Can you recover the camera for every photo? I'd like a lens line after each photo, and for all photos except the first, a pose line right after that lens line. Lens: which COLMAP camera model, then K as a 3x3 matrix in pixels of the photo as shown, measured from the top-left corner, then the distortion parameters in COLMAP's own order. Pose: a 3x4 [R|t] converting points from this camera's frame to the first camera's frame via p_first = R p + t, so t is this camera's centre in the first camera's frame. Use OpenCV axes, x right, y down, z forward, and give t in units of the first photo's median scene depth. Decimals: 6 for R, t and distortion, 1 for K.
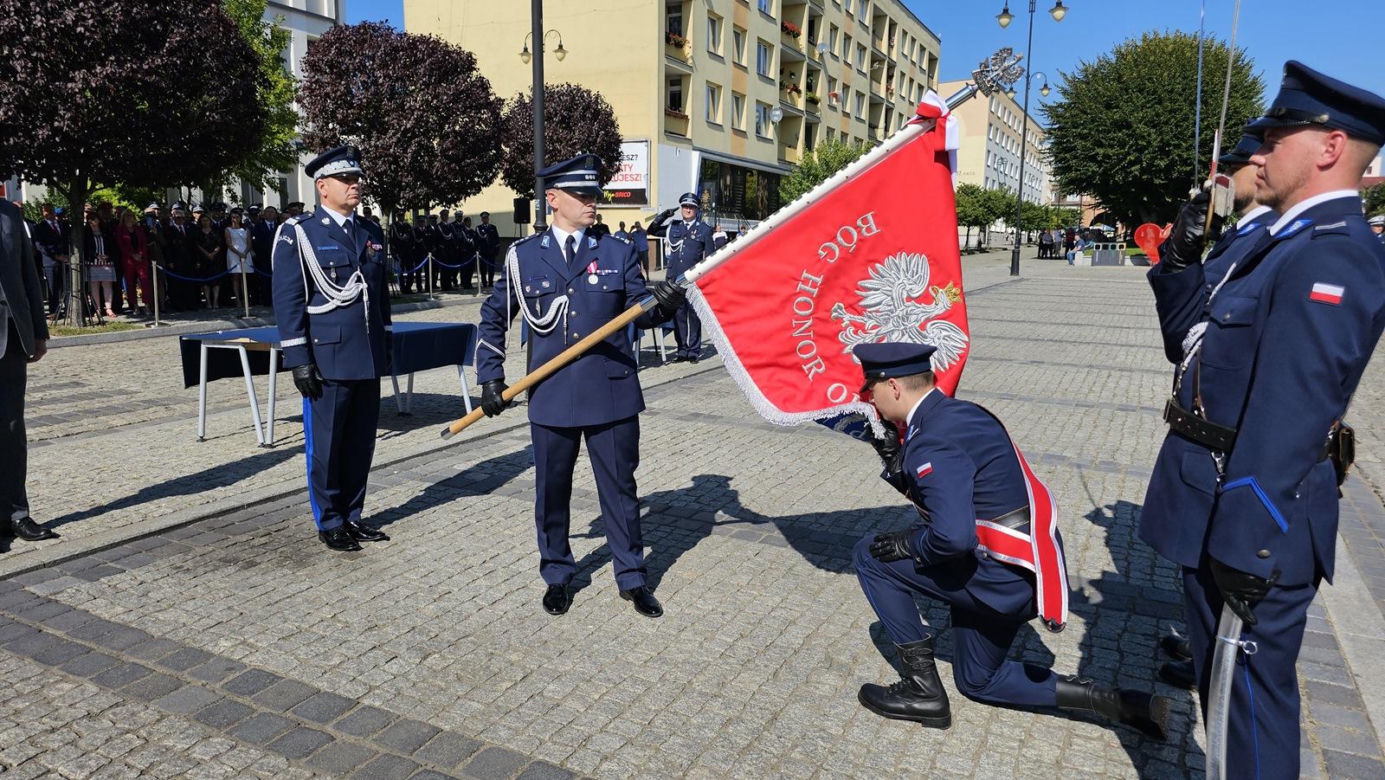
lens RADIAL K [[927.5, 0, 685.5], [0, 927.5, 388.0], [0, 0, 1]] dist [0.052359, -0.051753]
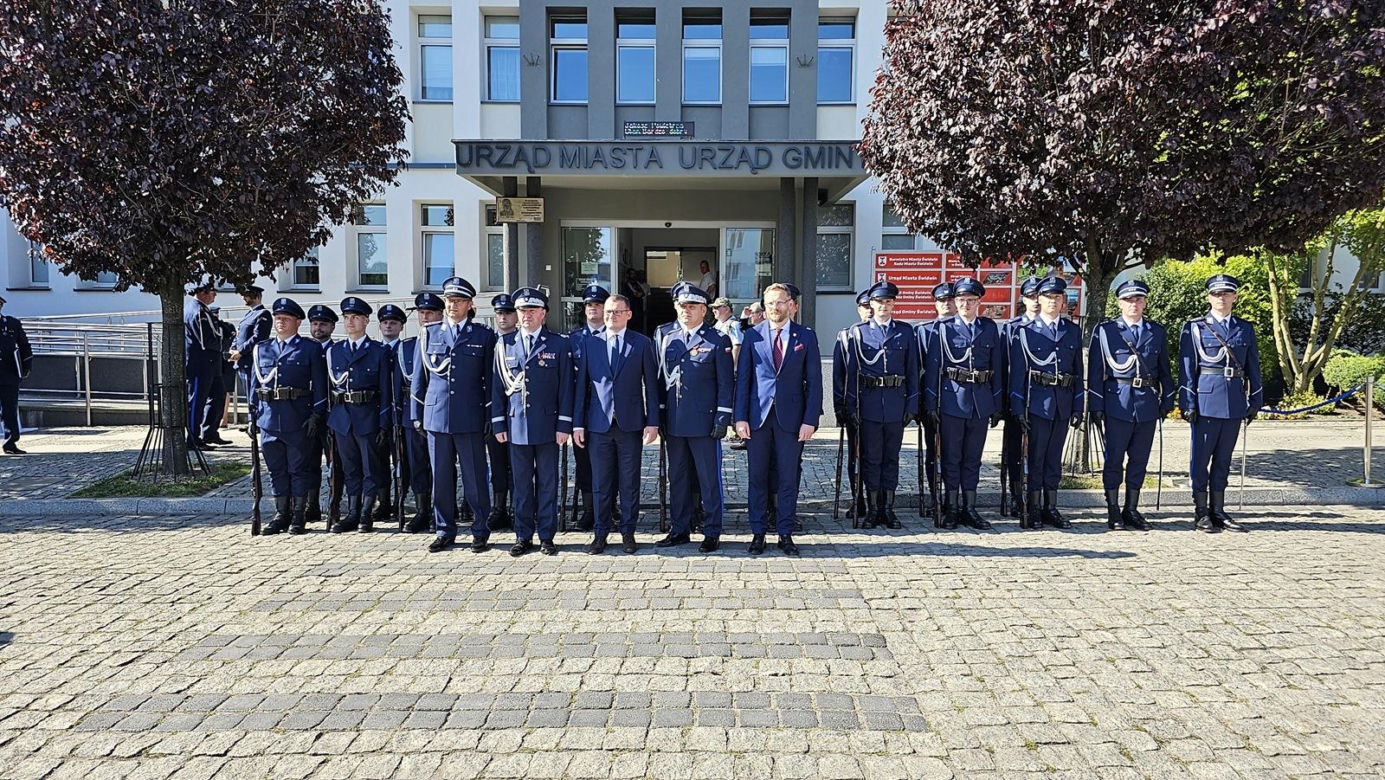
lens RADIAL K [[927.5, 0, 701.8], [0, 927.5, 391.1], [0, 0, 1]] dist [0.052359, -0.051753]
pose [[0.439210, 0.057308, -0.896555, -0.103858], [-0.135488, 0.990774, -0.003043, -0.051795], [0.888109, 0.122809, 0.442923, 0.283565]]
